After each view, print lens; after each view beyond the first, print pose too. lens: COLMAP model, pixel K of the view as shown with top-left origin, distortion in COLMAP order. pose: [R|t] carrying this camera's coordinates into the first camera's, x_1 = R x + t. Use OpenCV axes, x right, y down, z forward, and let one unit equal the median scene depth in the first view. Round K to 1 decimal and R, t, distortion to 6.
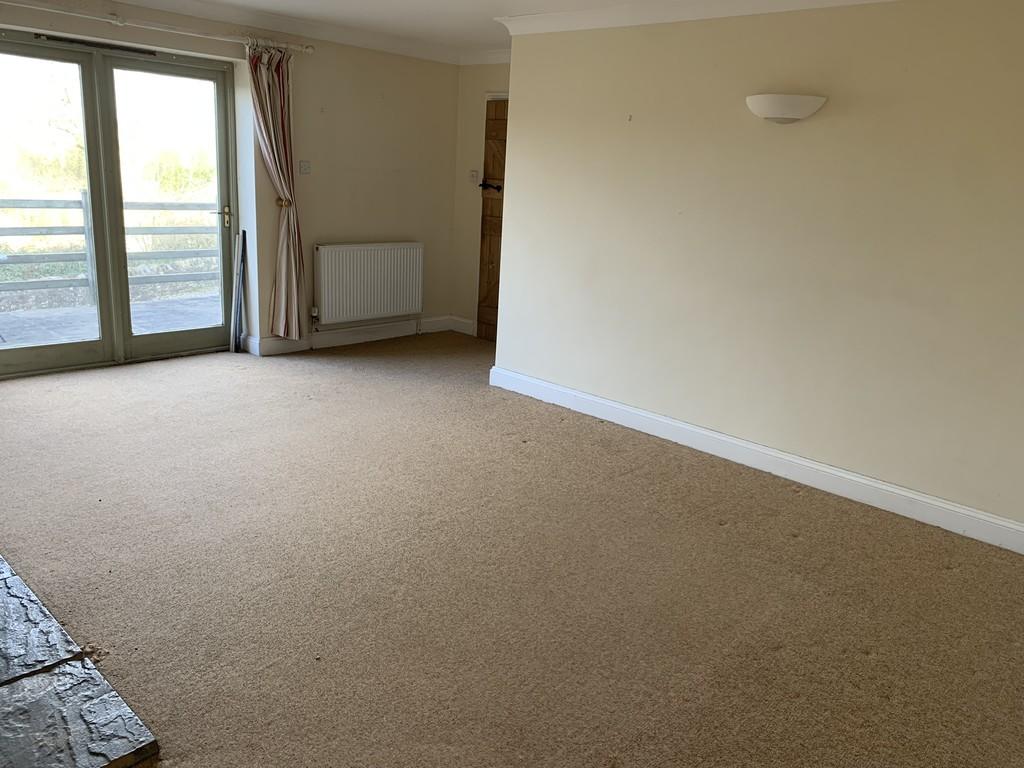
lens RADIAL K [[775.1, 0, 514.3], [0, 775.1, 382.5], [0, 0, 1]] dist [0.005361, -0.011702]
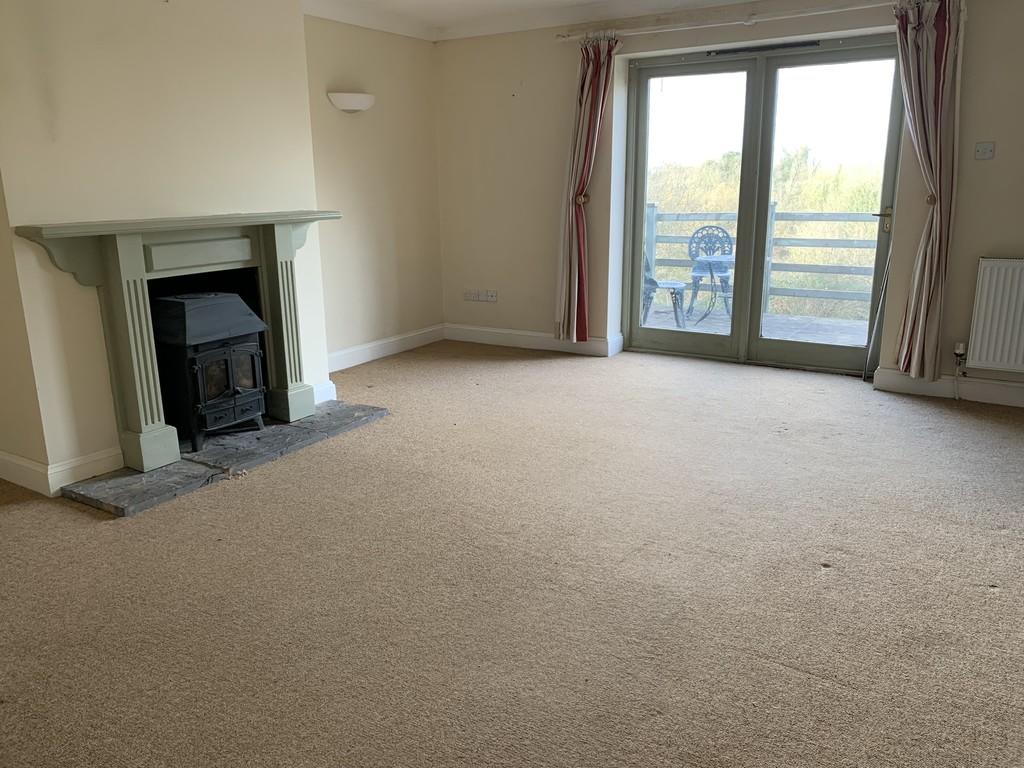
lens RADIAL K [[775.1, 0, 512.3], [0, 775.1, 382.6], [0, 0, 1]] dist [0.005361, -0.011702]
pose [[0.182415, 0.183399, -0.965966, 0.423288], [-0.236915, 0.961701, 0.137850, -0.067789], [0.954252, 0.203706, 0.218879, 0.497467]]
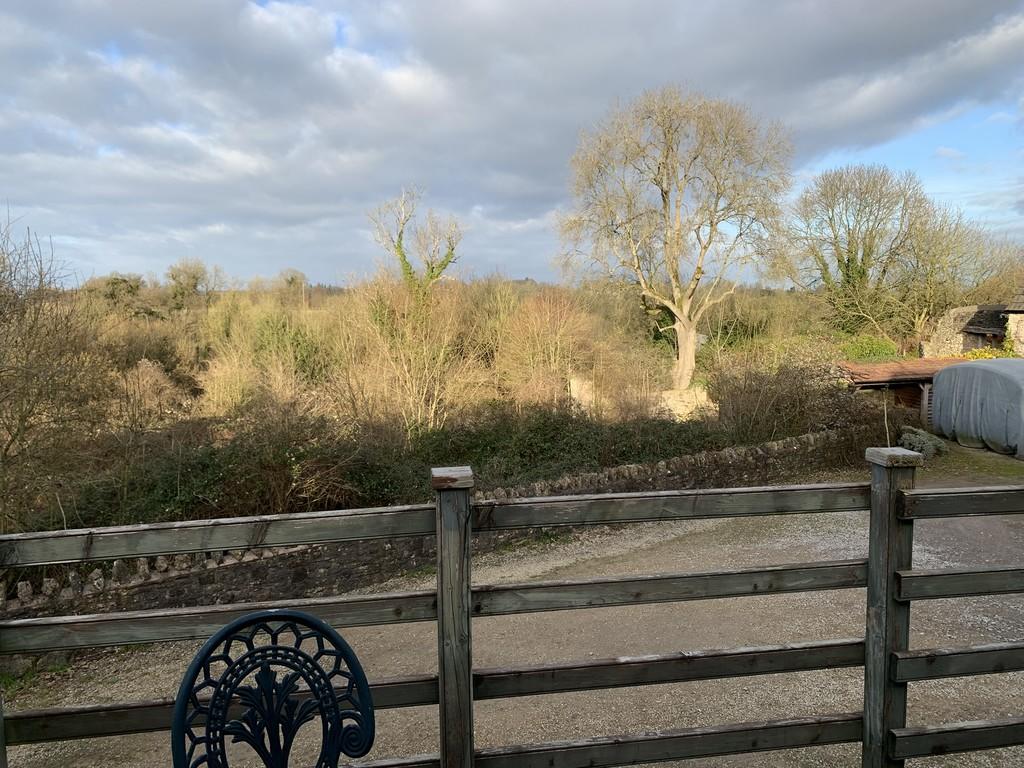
lens RADIAL K [[775.1, 0, 511.6], [0, 775.1, 382.9], [0, 0, 1]] dist [0.005361, -0.011702]
pose [[0.793676, -0.005539, -0.608316, -0.658825], [-0.106328, 0.983303, -0.147680, -0.292927], [0.598977, 0.181891, 0.779835, 0.891593]]
